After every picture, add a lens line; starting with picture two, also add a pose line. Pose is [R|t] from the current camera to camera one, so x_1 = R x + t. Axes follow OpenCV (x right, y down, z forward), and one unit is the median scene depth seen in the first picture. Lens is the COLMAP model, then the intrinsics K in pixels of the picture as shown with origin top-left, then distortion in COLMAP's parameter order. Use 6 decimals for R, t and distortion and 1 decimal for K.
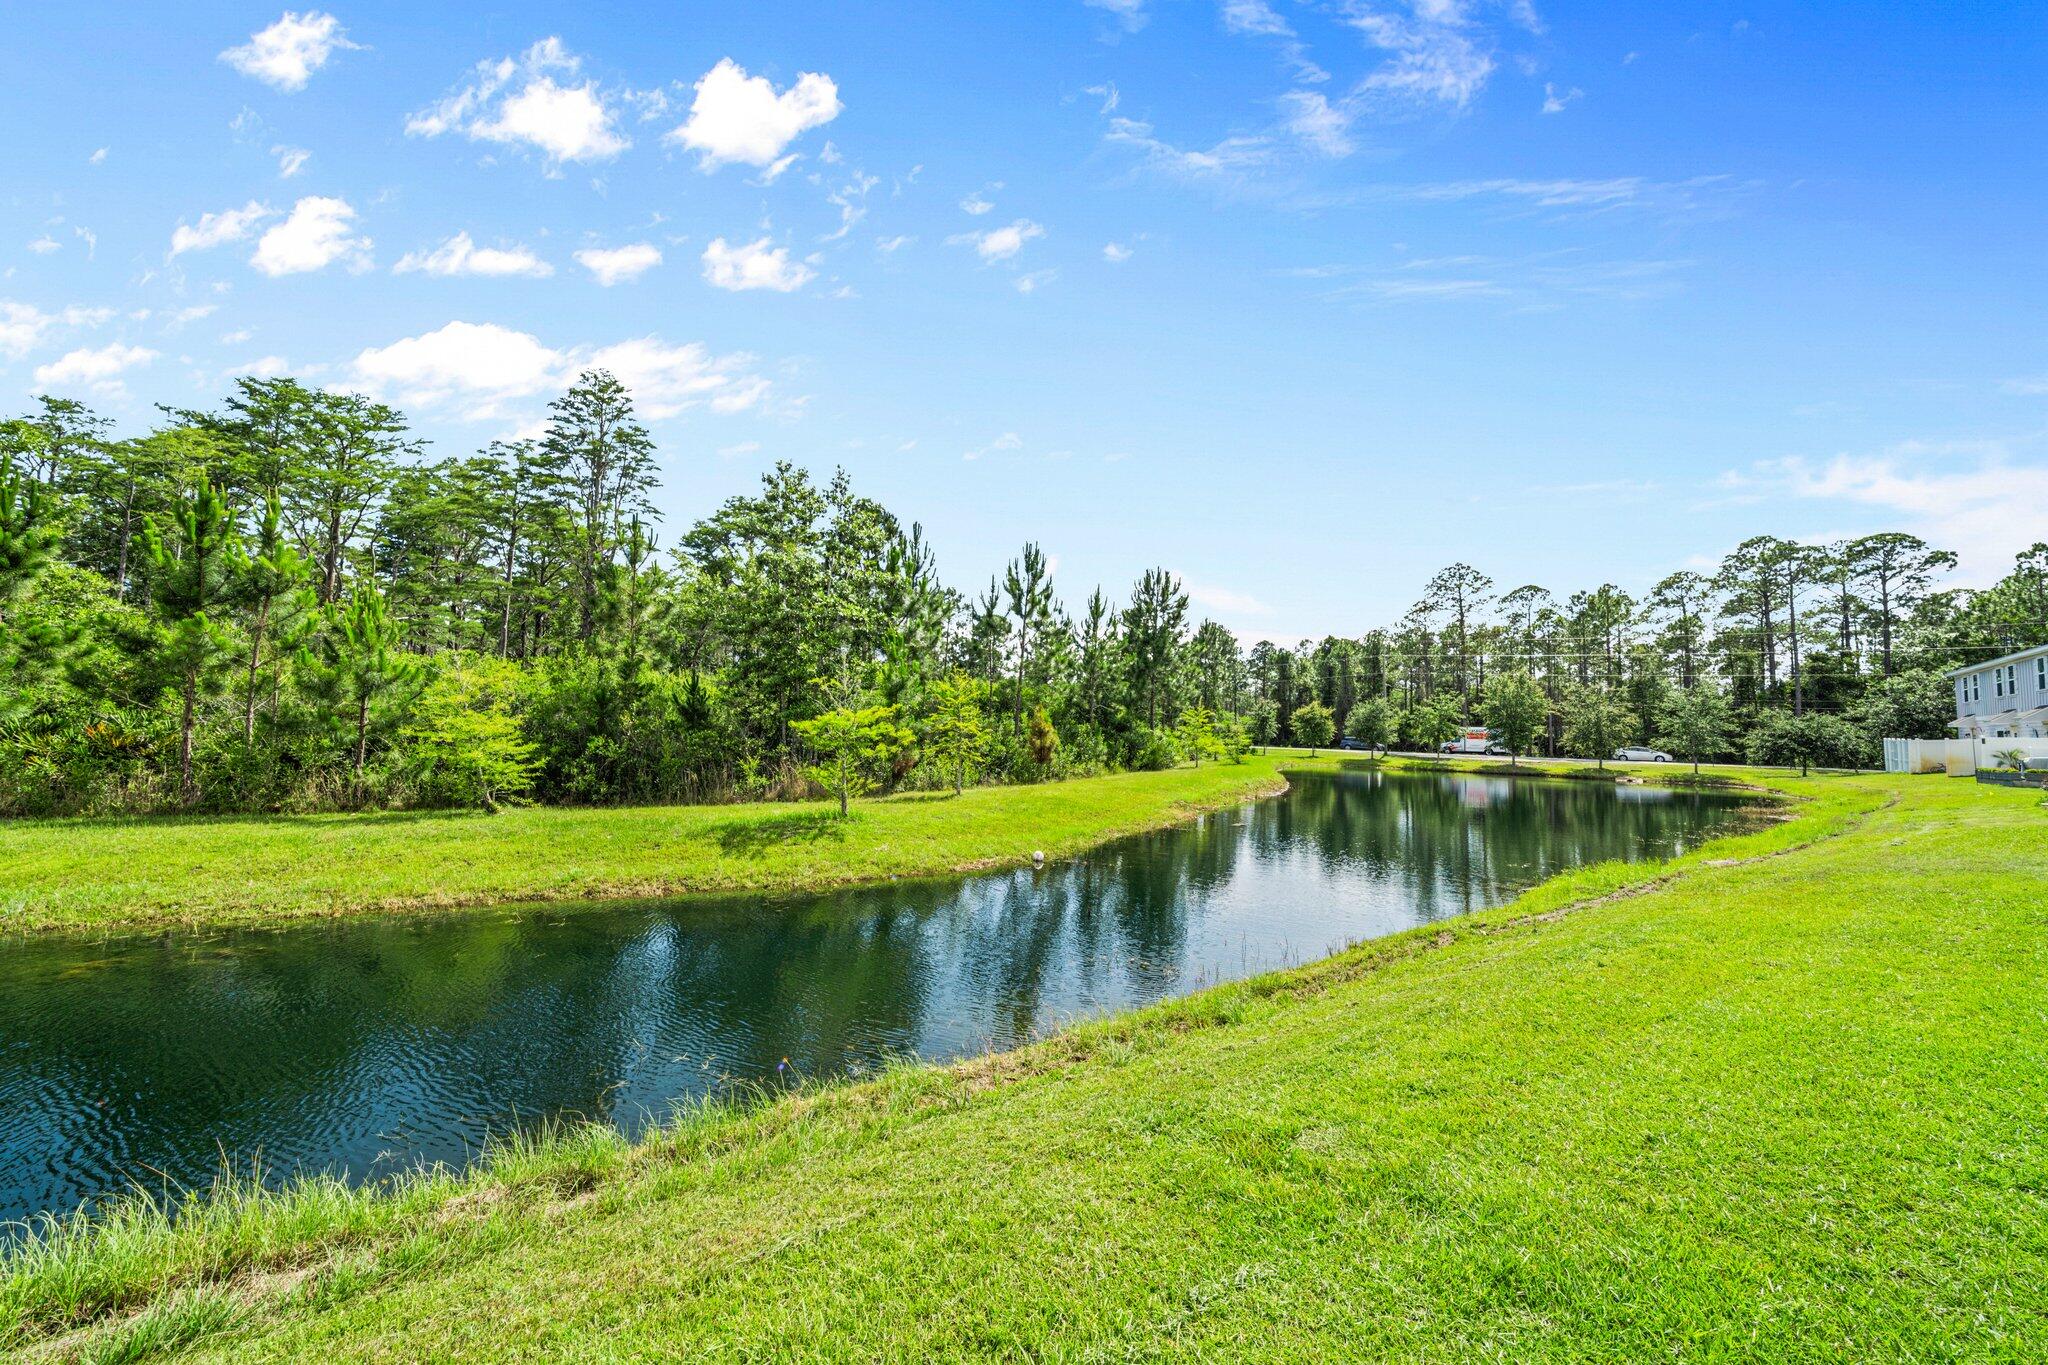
lens RADIAL K [[743.4, 0, 1028.9], [0, 743.4, 686.5], [0, 0, 1]] dist [0.001251, -0.000236]
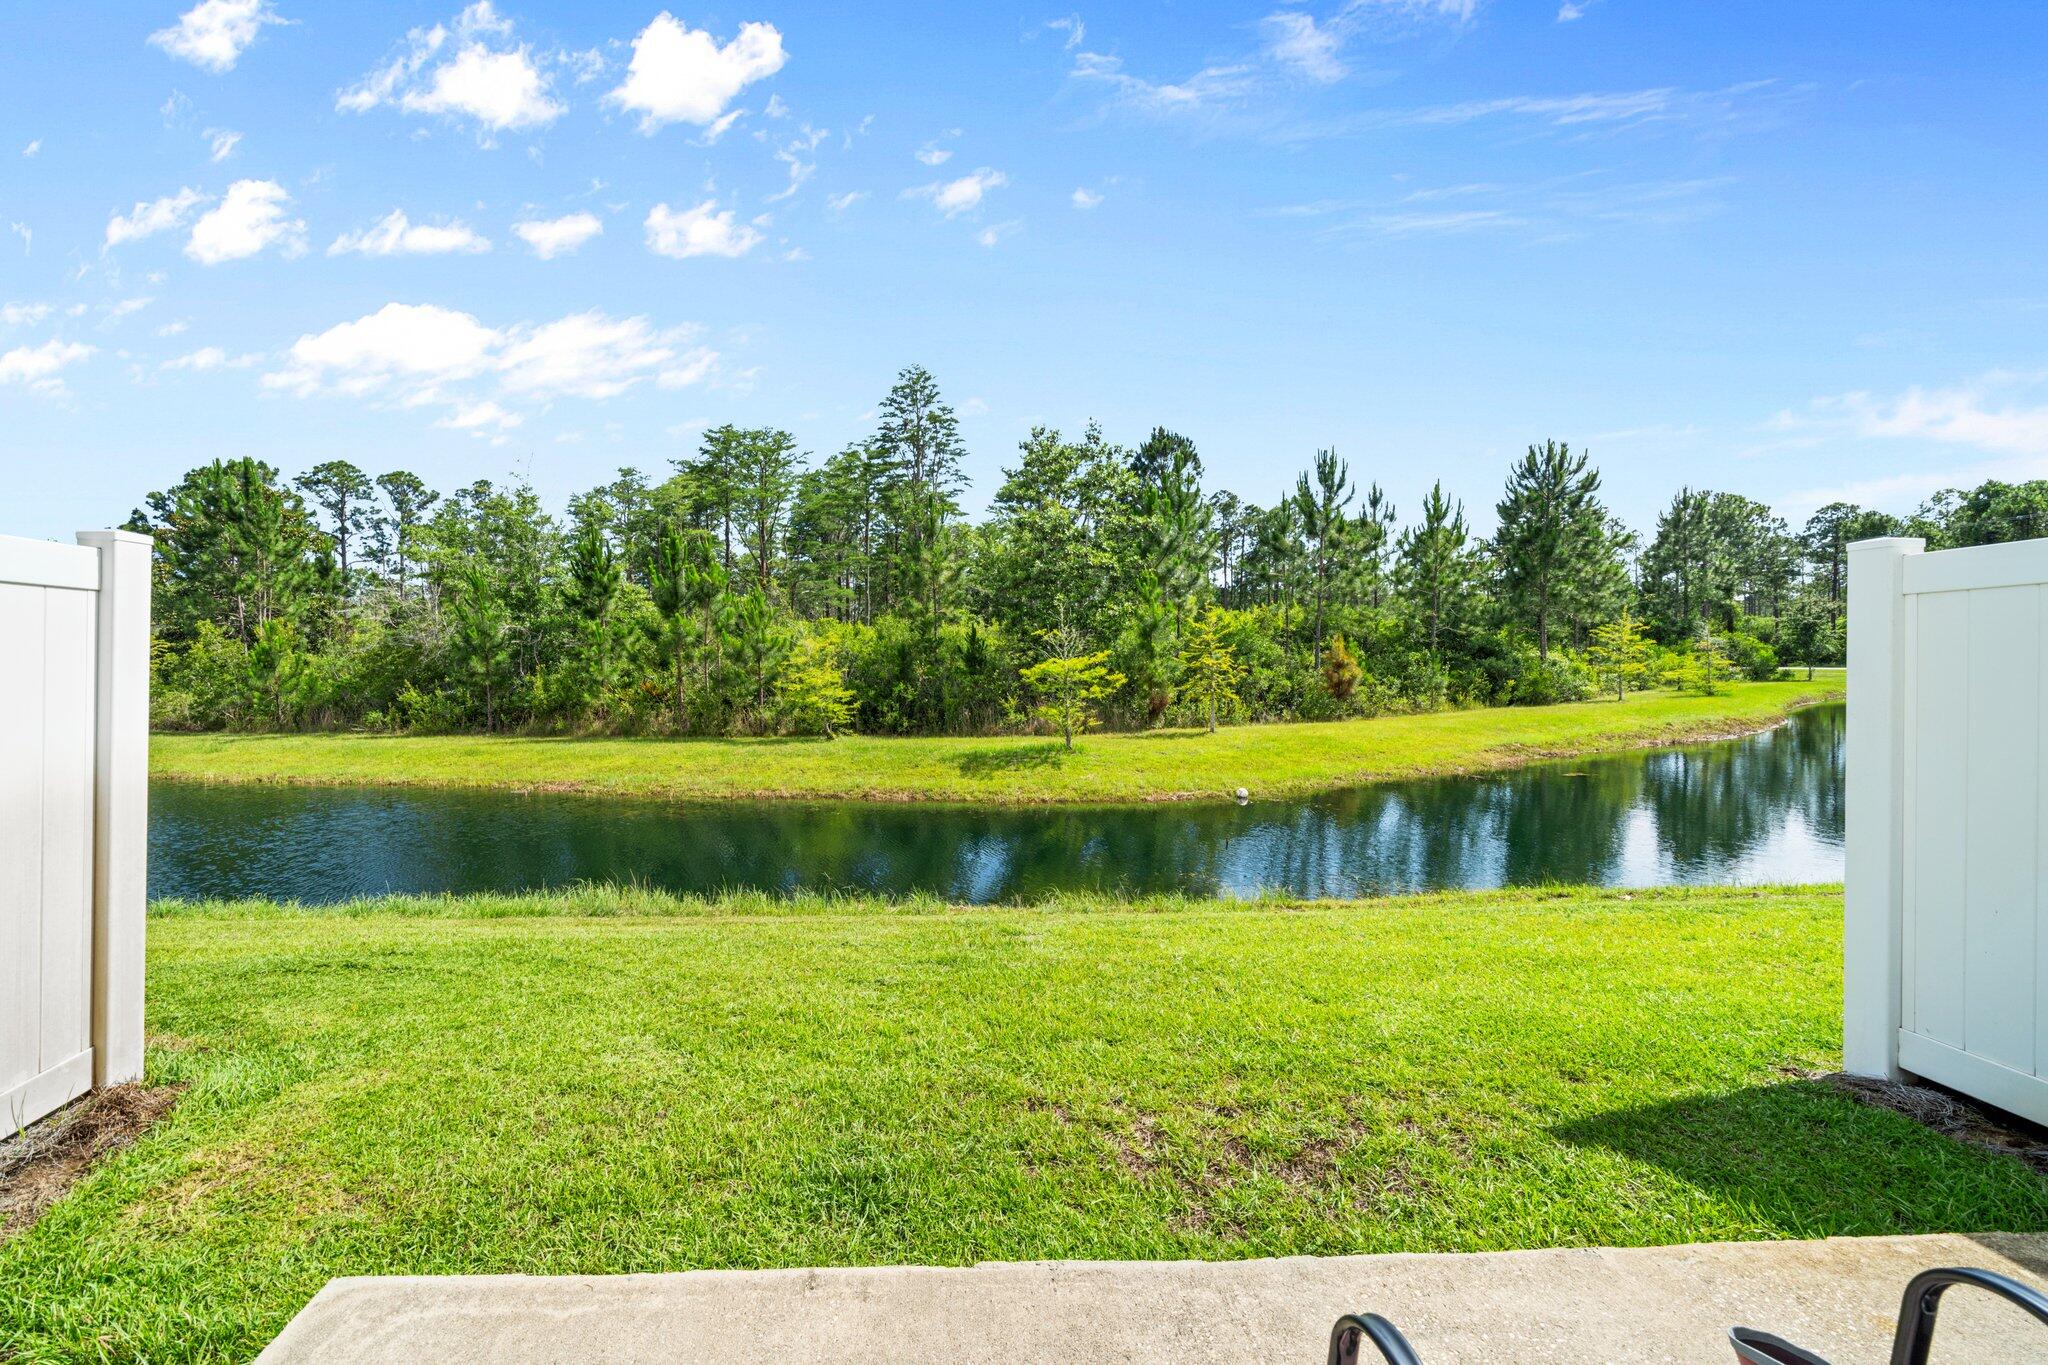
lens RADIAL K [[929.1, 0, 1021.3], [0, 929.1, 685.7], [0, 0, 1]] dist [0.003860, 0.000009]
pose [[0.835790, -0.009738, -0.548963, 0.416698], [0.064763, 0.994611, 0.080957, -0.038315], [0.545216, -0.103216, 0.831917, -0.196037]]
